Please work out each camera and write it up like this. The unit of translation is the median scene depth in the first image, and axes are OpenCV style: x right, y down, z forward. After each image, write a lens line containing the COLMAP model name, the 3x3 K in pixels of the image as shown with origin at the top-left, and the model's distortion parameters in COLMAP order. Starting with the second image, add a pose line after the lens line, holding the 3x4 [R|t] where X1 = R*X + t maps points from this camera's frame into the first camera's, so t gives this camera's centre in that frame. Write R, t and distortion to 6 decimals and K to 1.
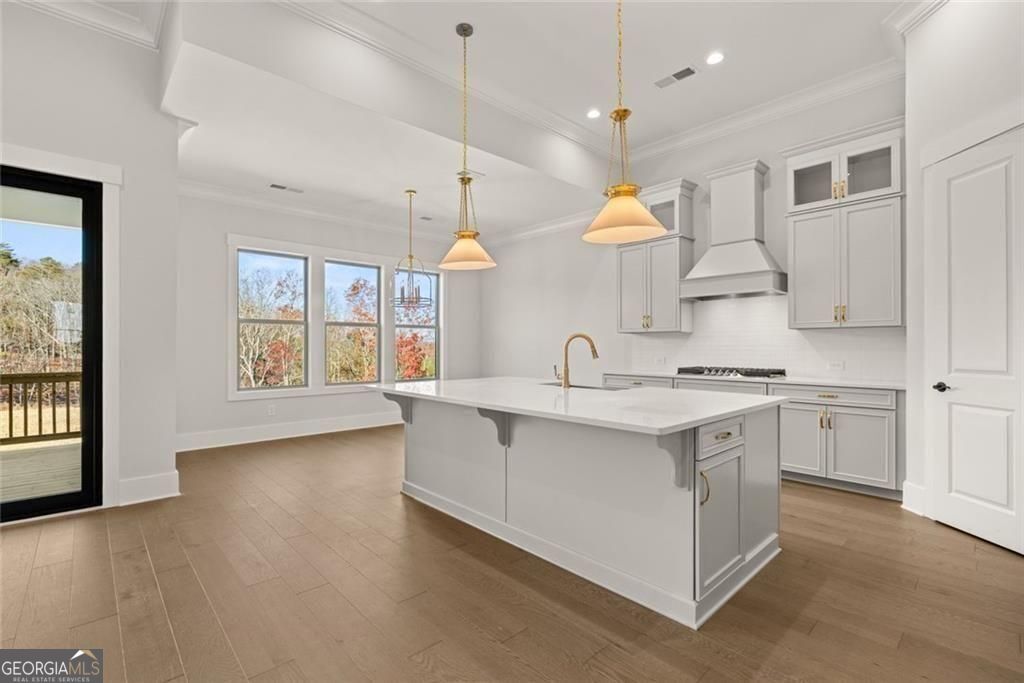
lens RADIAL K [[465.3, 0, 506.3], [0, 465.3, 342.5], [0, 0, 1]] dist [-0.000845, -0.000434]
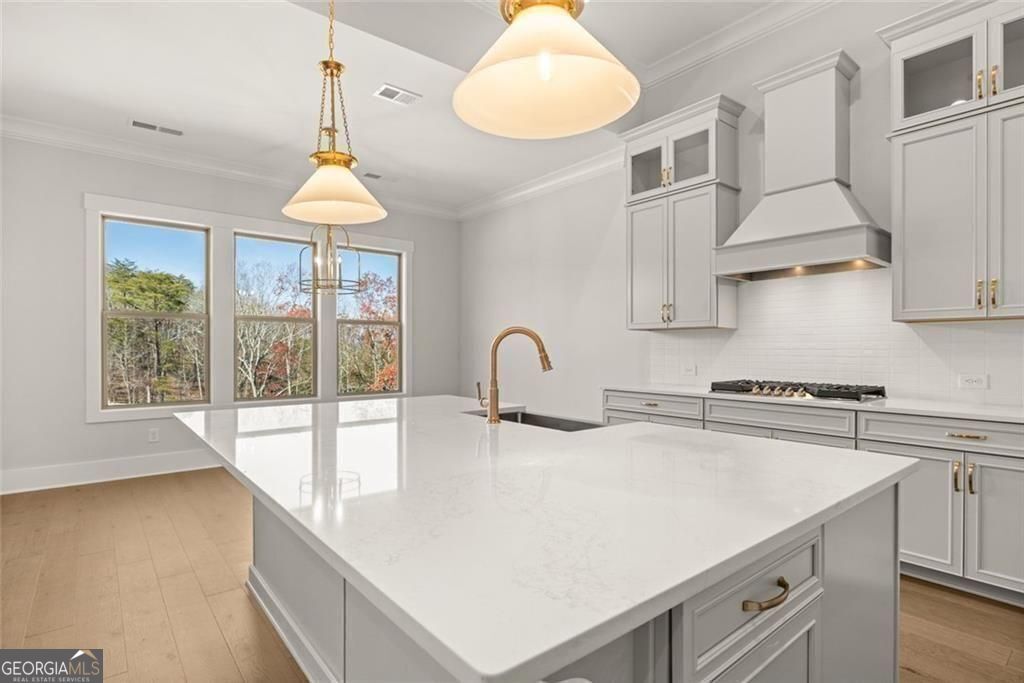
lens RADIAL K [[518.7, 0, 507.7], [0, 518.7, 347.8], [0, 0, 1]] dist [-0.001819, 0.000947]
pose [[0.998144, 0.001802, -0.060864, 0.131118], [-0.001412, 0.999978, 0.006444, 0.001992], [0.060875, -0.006346, 0.998125, 0.264324]]
